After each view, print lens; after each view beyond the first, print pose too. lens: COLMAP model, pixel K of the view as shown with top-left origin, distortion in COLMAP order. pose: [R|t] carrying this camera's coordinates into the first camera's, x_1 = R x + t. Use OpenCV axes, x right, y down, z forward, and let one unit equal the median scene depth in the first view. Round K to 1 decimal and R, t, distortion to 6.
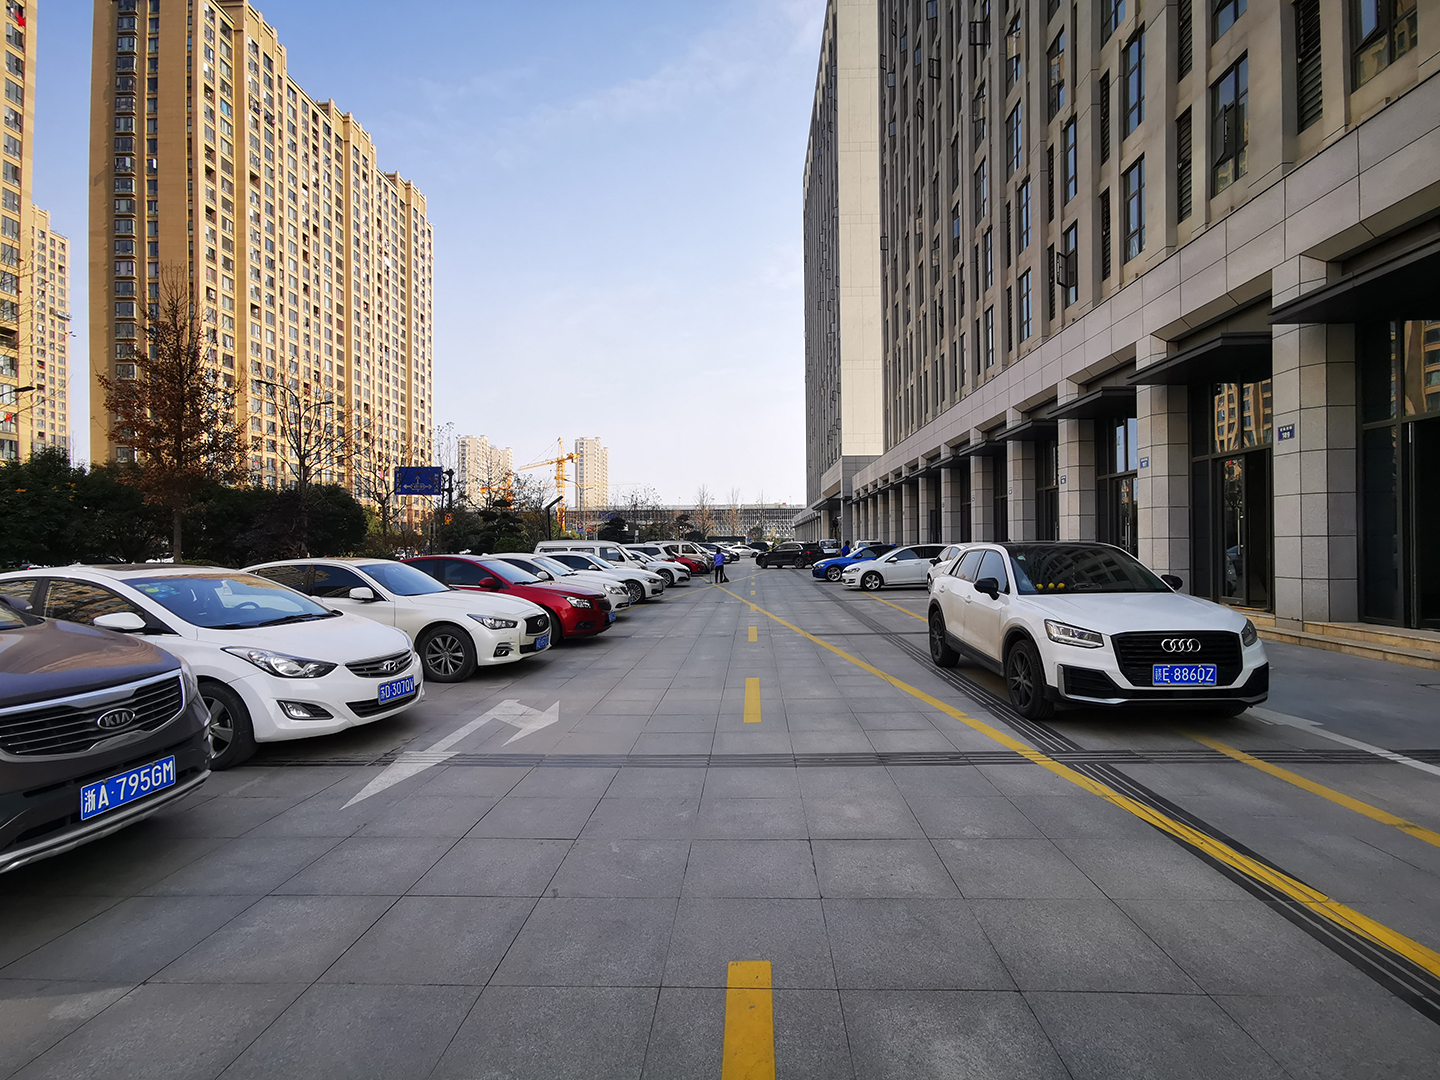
lens RADIAL K [[689.1, 0, 726.0], [0, 689.1, 541.4], [0, 0, 1]] dist [-0.024110, 0.019626]
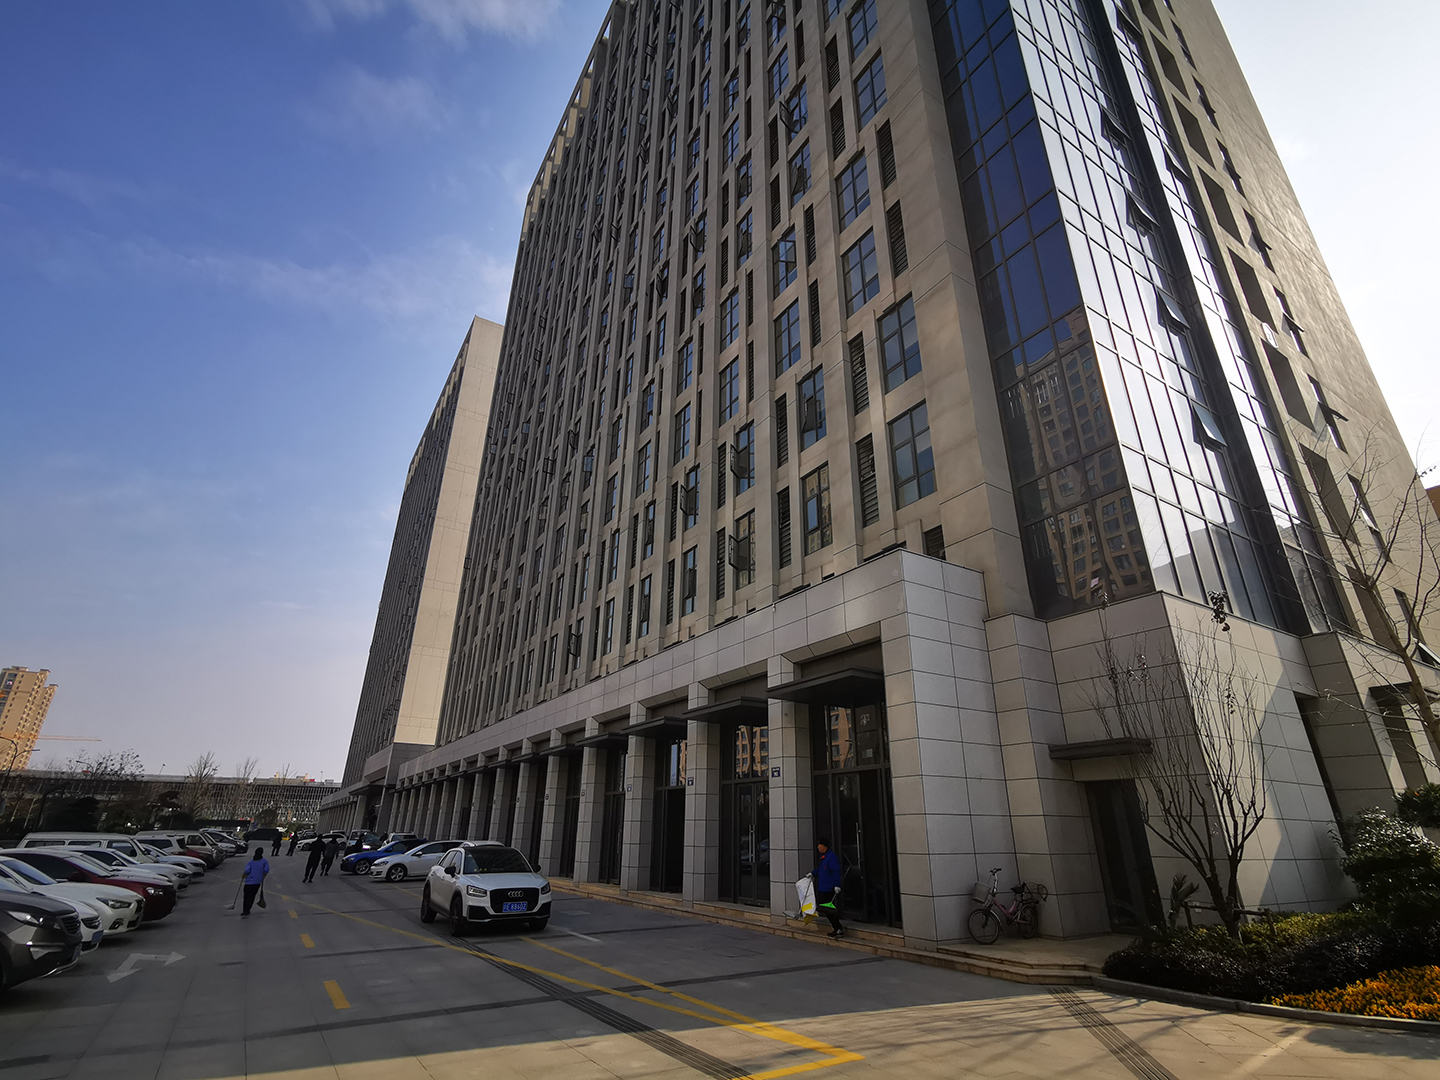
lens RADIAL K [[689.1, 0, 726.0], [0, 689.1, 541.4], [0, 0, 1]] dist [-0.024110, 0.019626]
pose [[0.819990, 0.237648, 0.520711, -0.063737], [-0.017044, 0.919467, -0.392797, -0.012877], [-0.572124, 0.313214, 0.758005, -0.344304]]
